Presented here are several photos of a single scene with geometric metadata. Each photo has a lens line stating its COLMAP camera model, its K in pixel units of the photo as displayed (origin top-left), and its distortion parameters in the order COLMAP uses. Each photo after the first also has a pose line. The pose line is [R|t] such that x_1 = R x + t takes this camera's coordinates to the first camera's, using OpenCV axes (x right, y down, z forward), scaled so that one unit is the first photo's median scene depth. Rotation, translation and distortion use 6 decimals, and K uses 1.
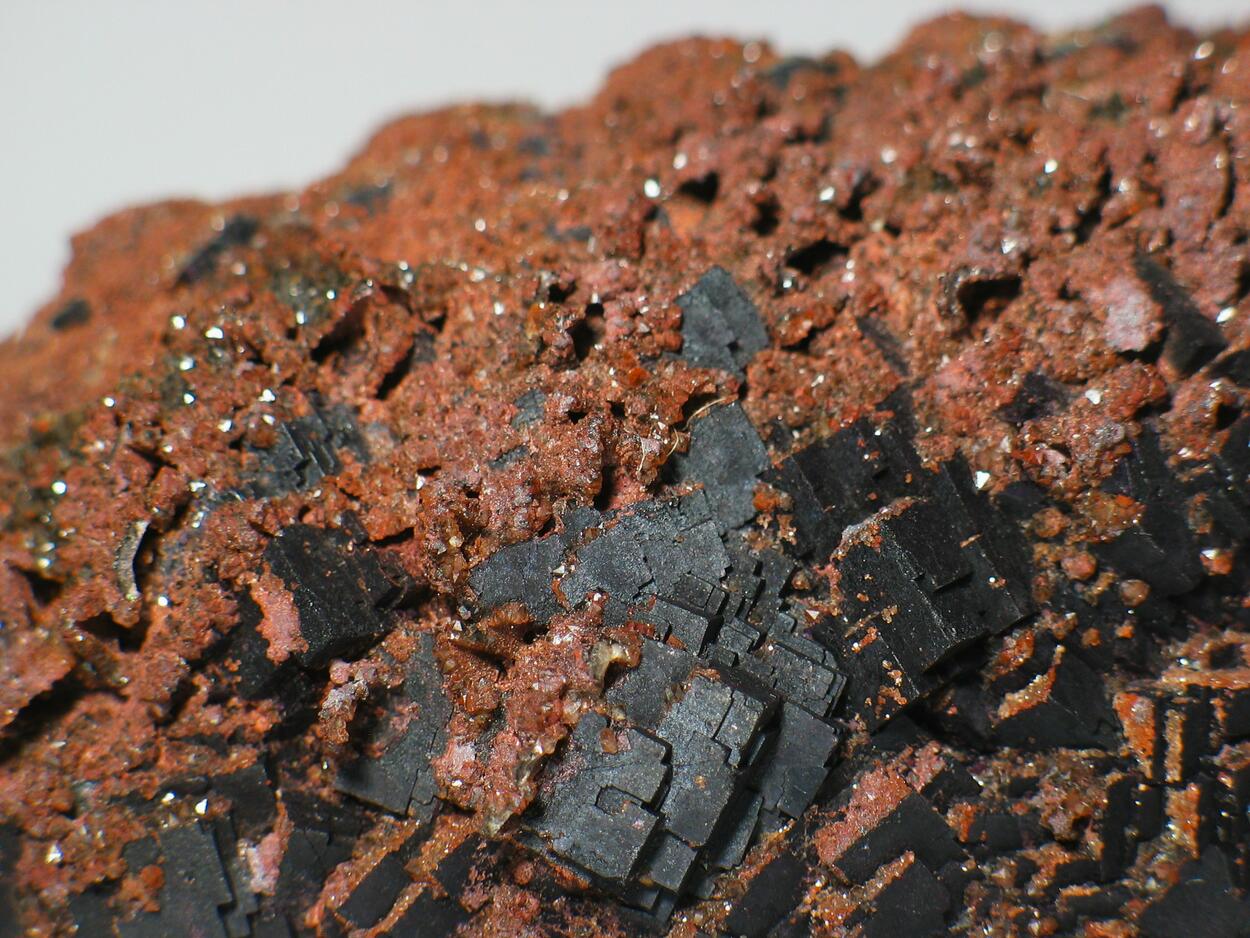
lens RADIAL K [[7884.1, 0, 623.7], [0, 7884.1, 468.1], [0, 0, 1]] dist [-0.626561, 0.000000]
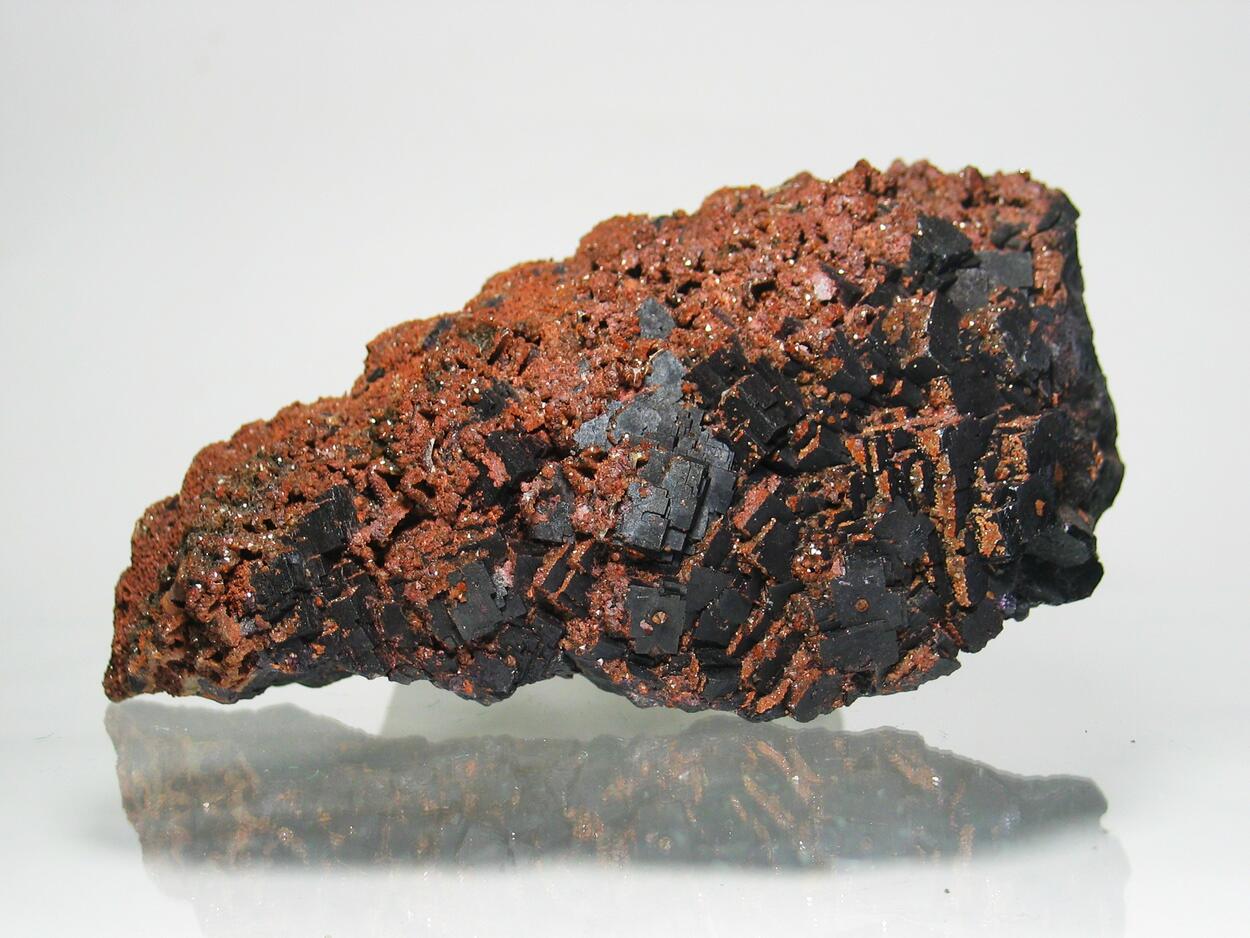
lens RADIAL K [[7884.1, 0, 625.5], [0, 7884.1, 469.3], [0, 0, 1]] dist [-0.626561, 0.000000]
pose [[0.981479, -0.167163, 0.093572, -0.228593], [0.178134, 0.976067, -0.124747, 0.323674], [-0.070479, 0.139105, 0.987766, -1.360654]]
